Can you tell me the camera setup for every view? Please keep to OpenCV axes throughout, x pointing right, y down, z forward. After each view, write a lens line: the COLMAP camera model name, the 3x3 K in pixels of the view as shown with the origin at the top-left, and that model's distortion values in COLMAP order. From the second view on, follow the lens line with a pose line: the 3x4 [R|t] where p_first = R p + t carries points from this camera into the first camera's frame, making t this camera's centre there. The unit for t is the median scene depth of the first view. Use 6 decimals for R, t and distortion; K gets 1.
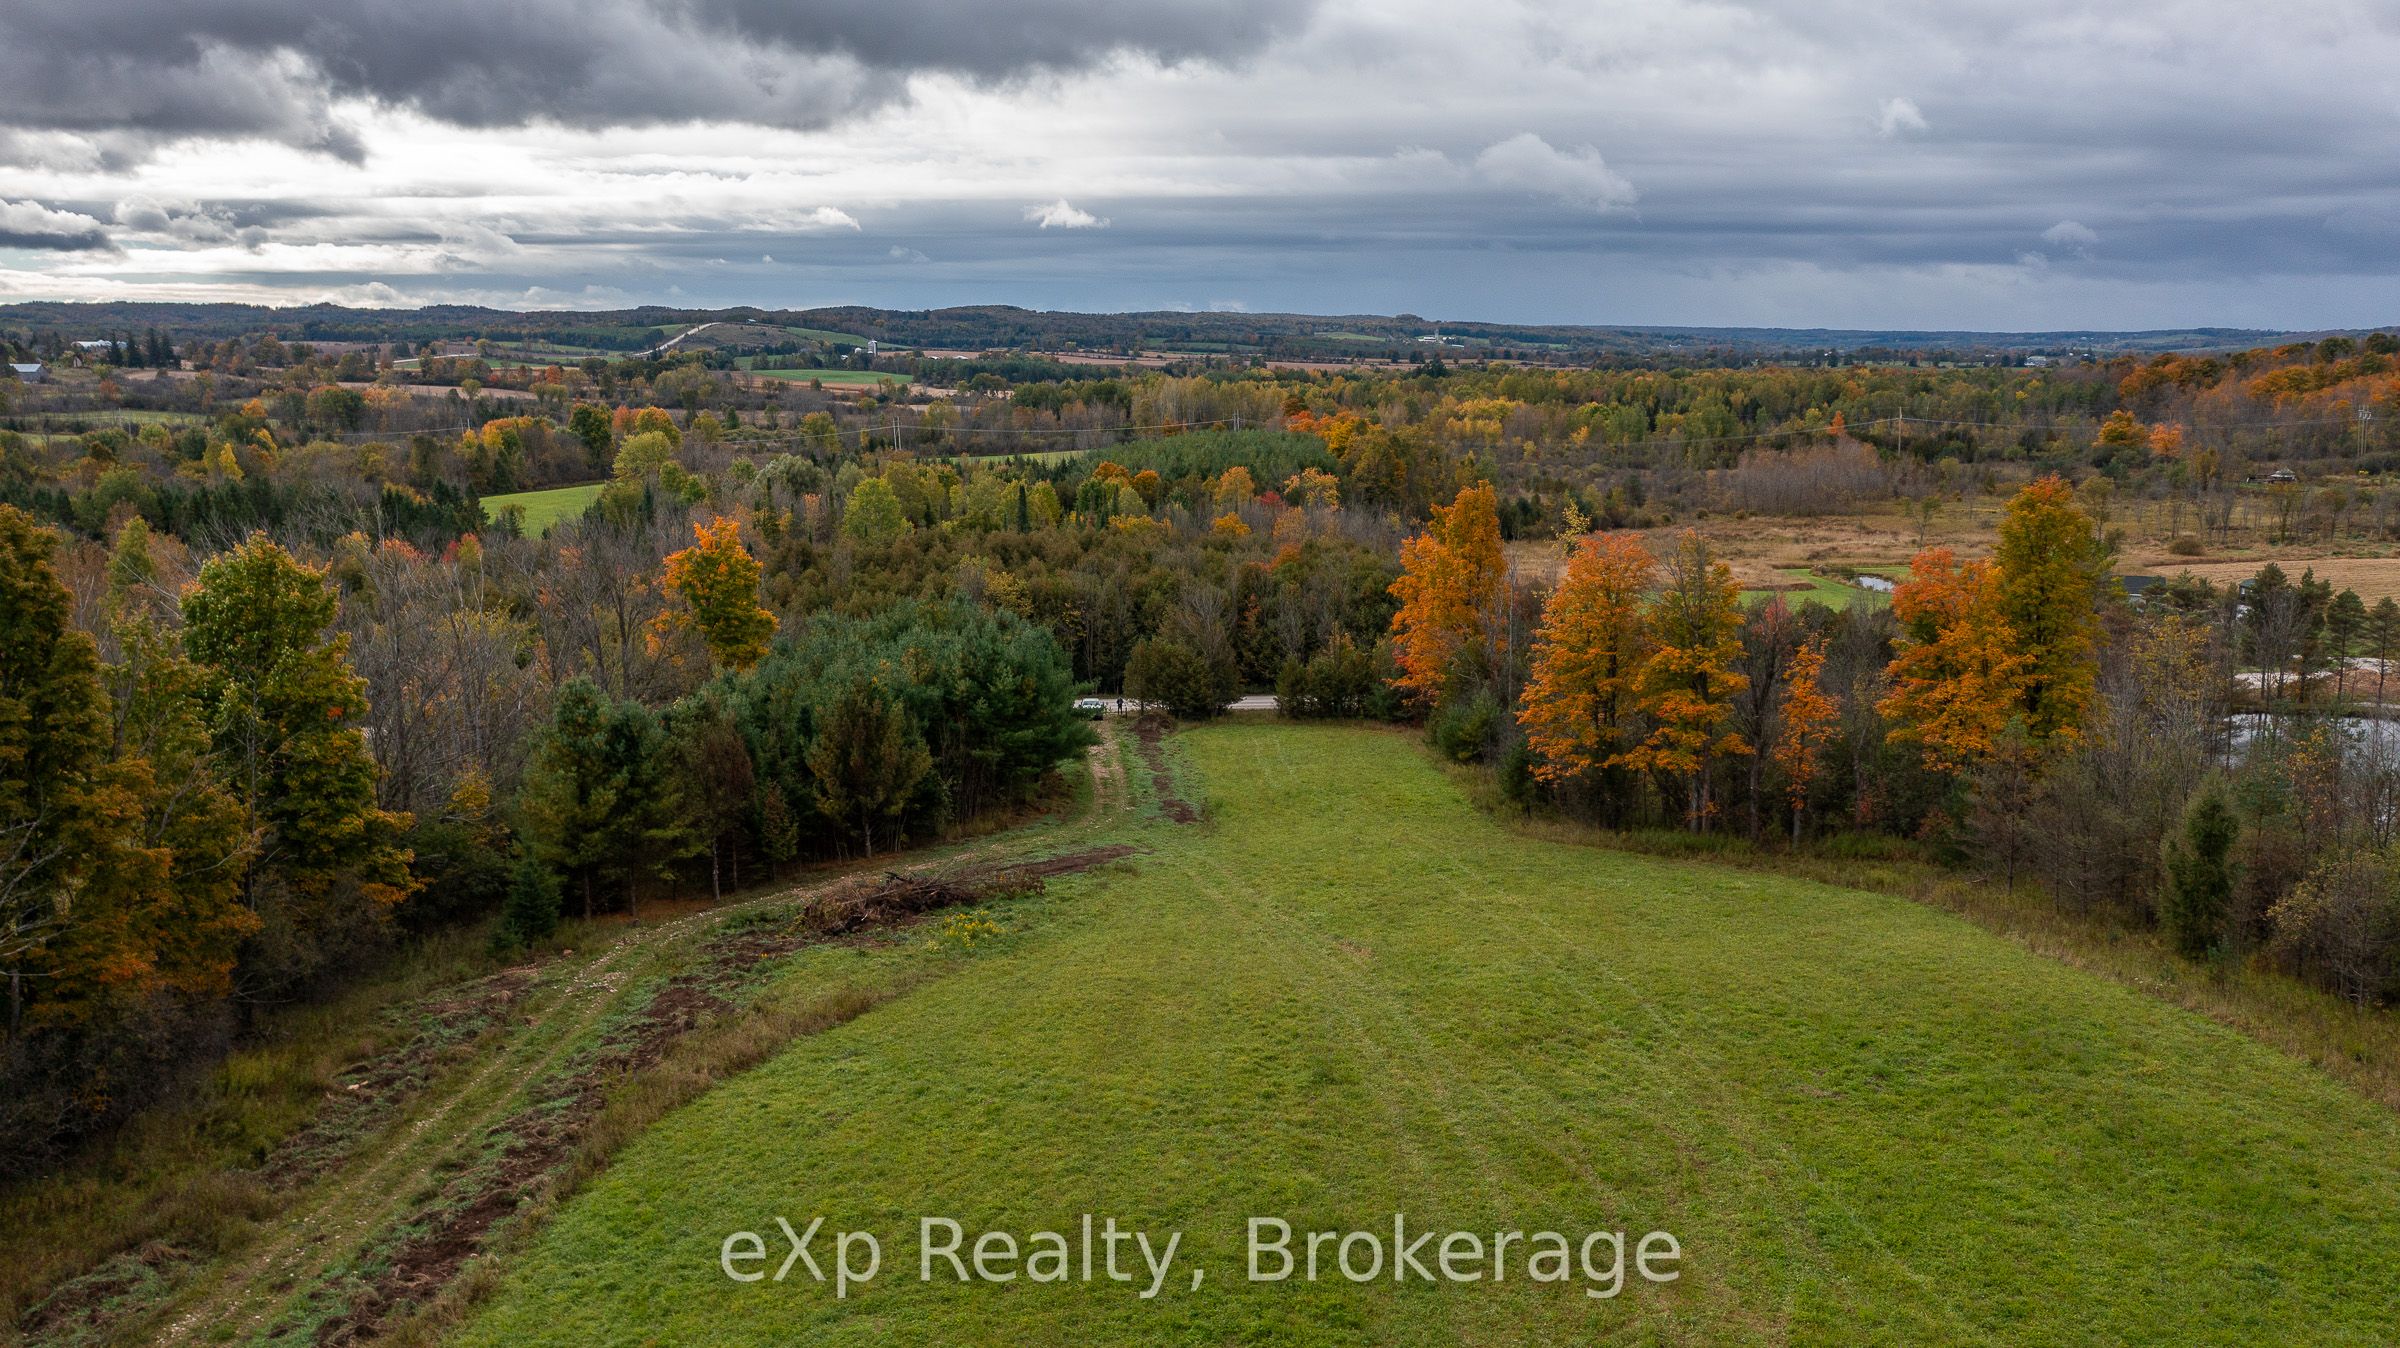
lens RADIAL K [[1934.9, 0, 1200.0], [0, 1934.9, 674.0], [0, 0, 1]] dist [0.003760, 0.011272]
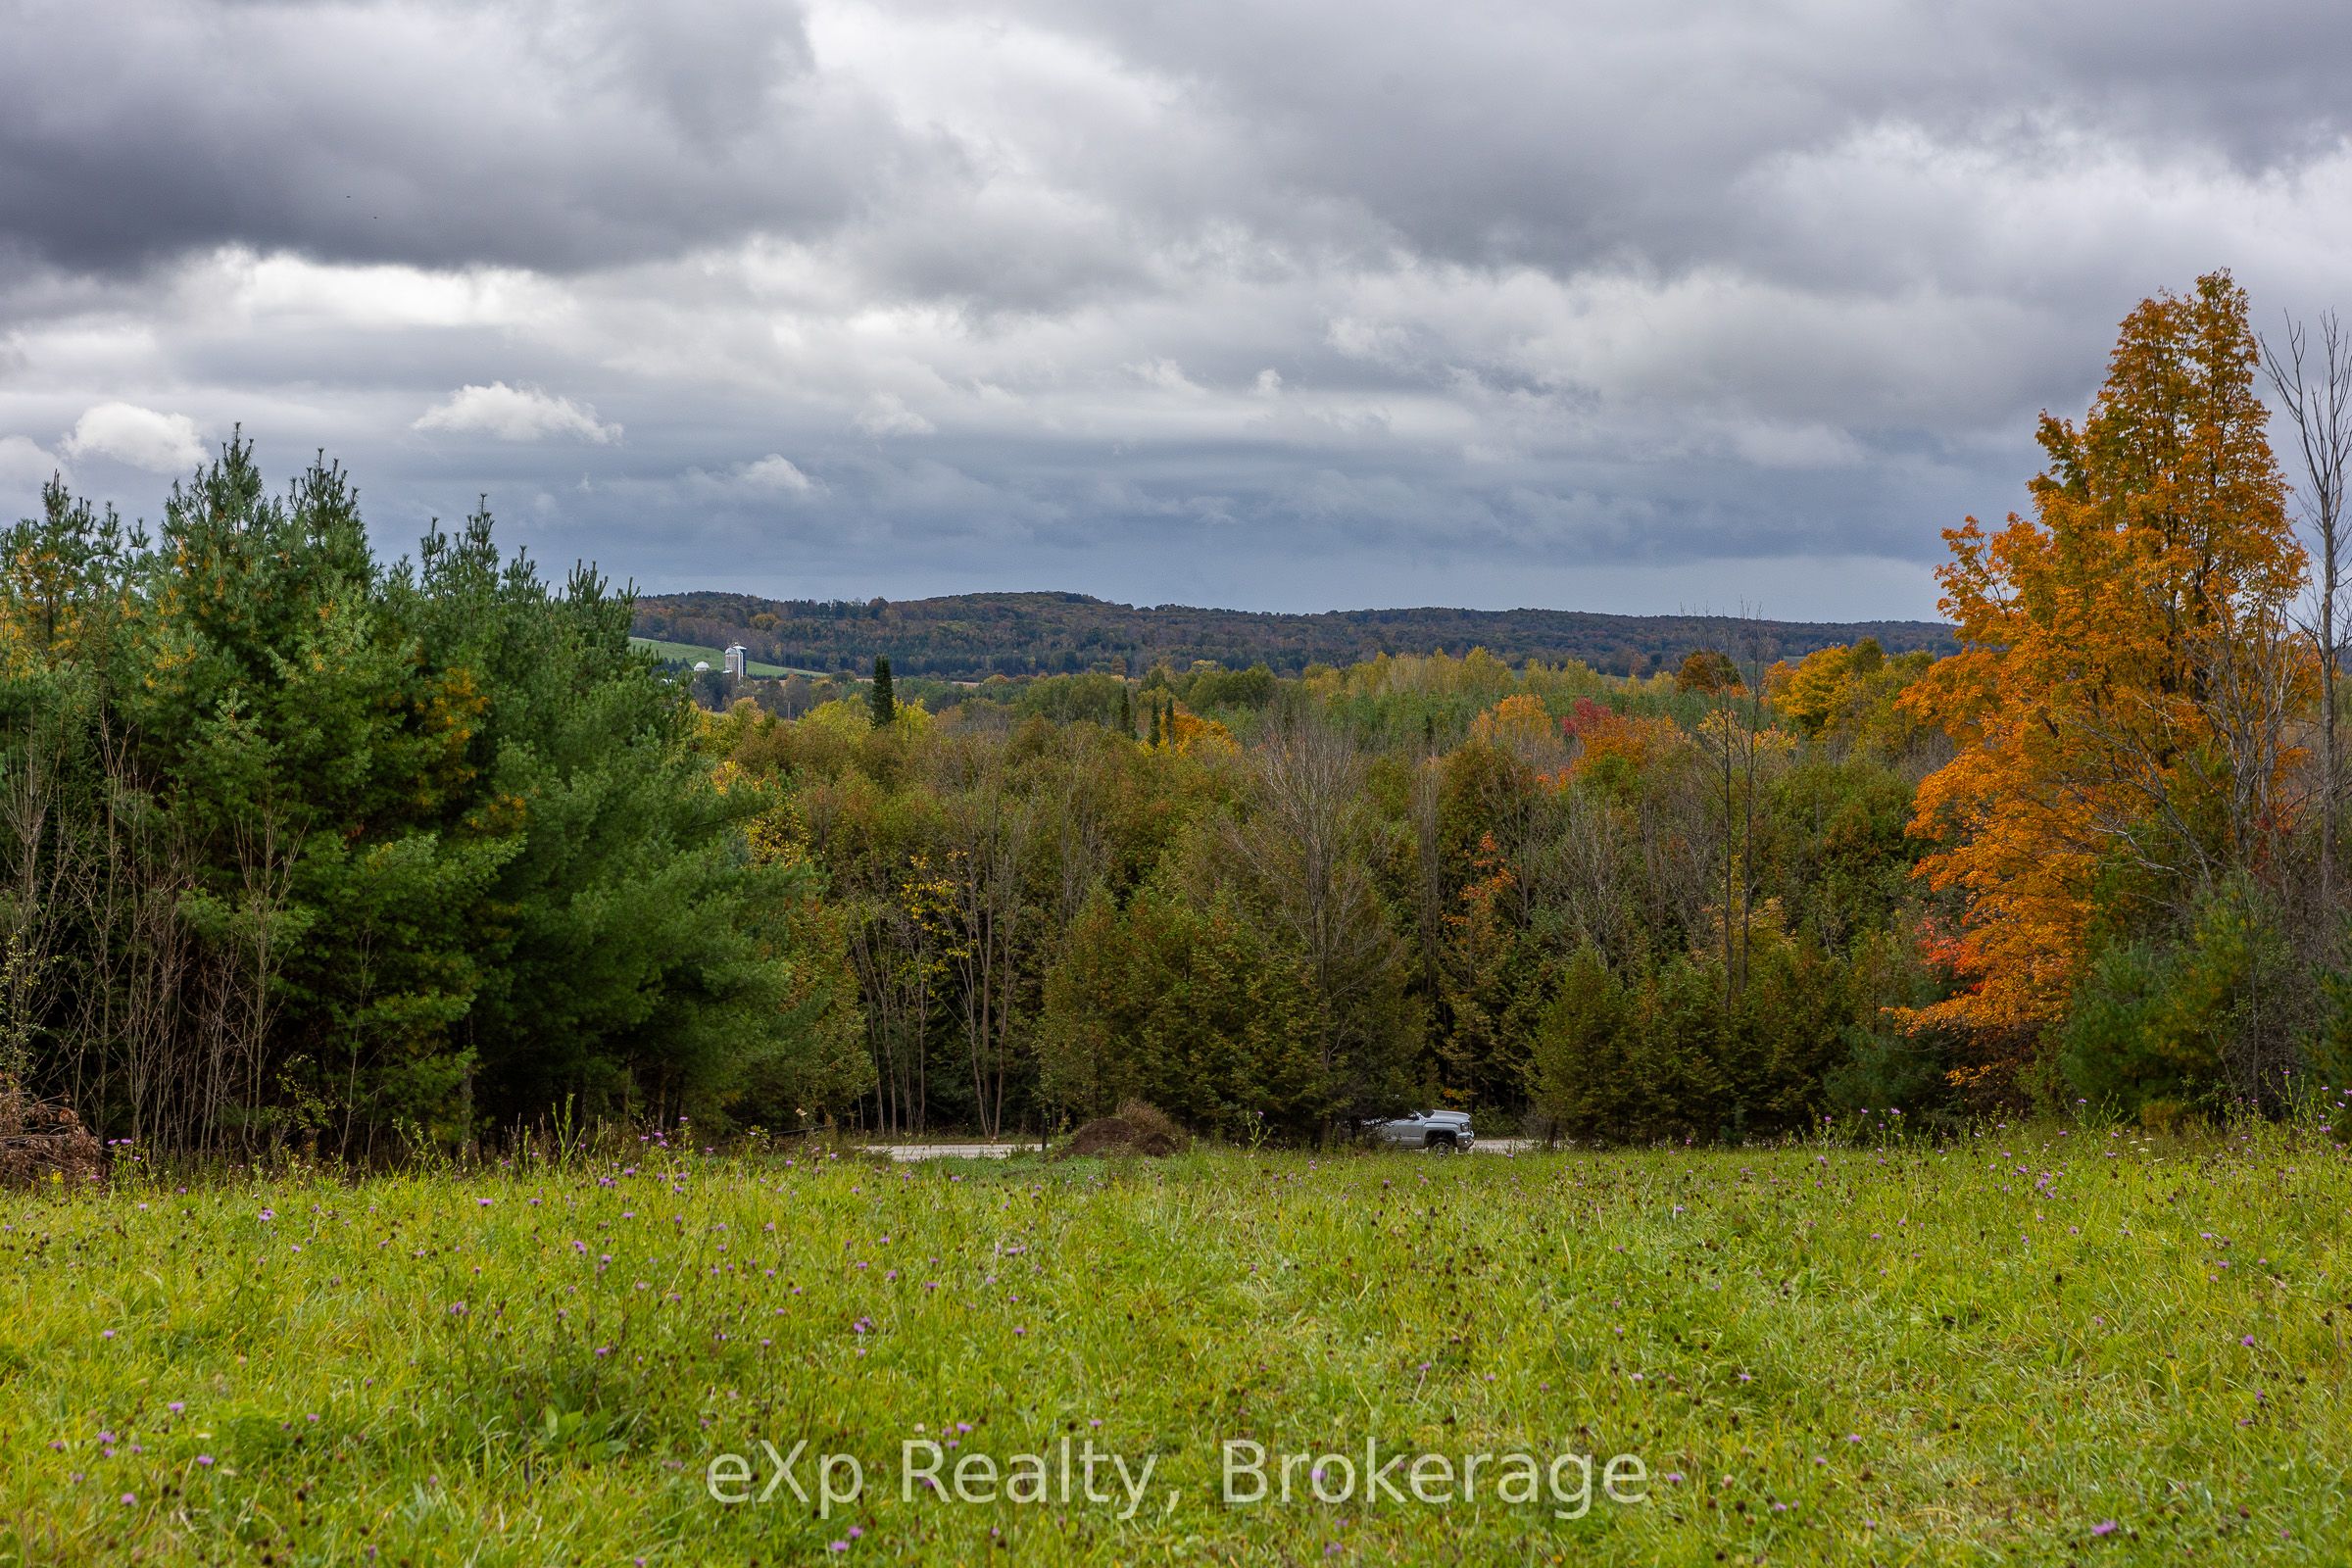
lens RADIAL K [[4558.0, 0, 1176.0], [0, 4558.0, 784.0], [0, 0, 1]] dist [0.000998, -0.118508]
pose [[0.997159, 0.006067, -0.075083, 0.047862], [-0.017255, 0.988646, -0.149267, 0.095848], [0.073325, 0.150139, 0.985942, 0.365049]]
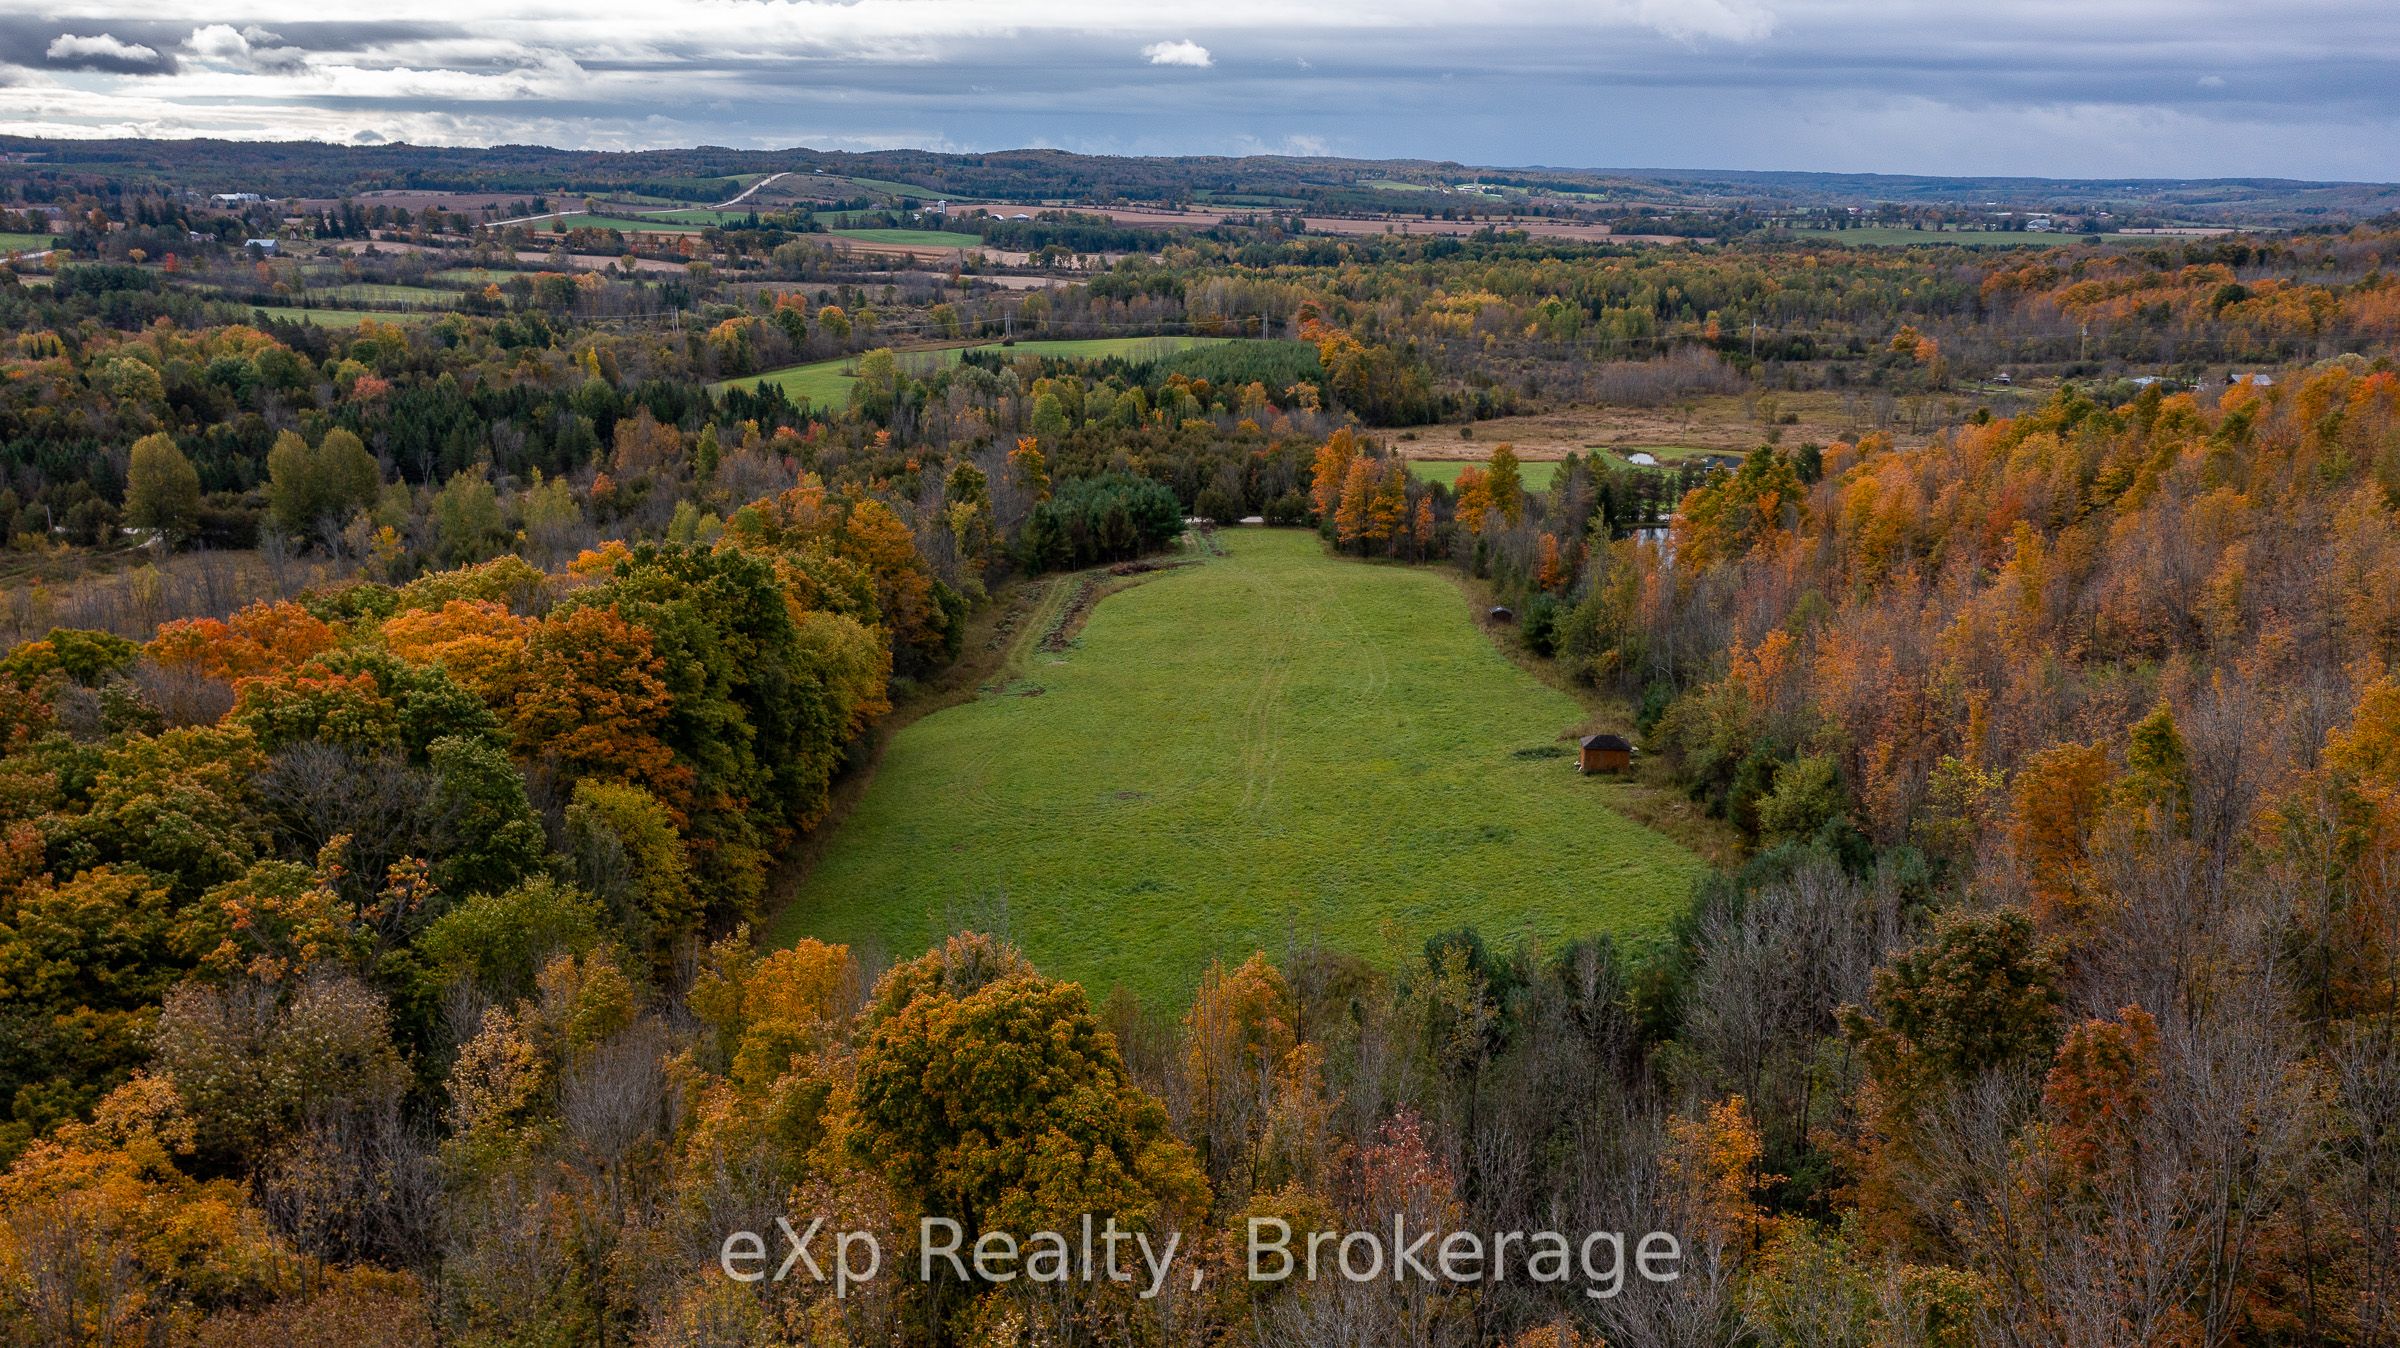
lens RADIAL K [[1934.9, 0, 1200.0], [0, 1934.9, 674.0], [0, 0, 1]] dist [0.003760, 0.011272]
pose [[0.999690, 0.014797, -0.019999, 0.019339], [-0.013095, 0.996488, 0.082707, 0.012312], [0.021153, -0.082419, 0.996373, -1.624231]]
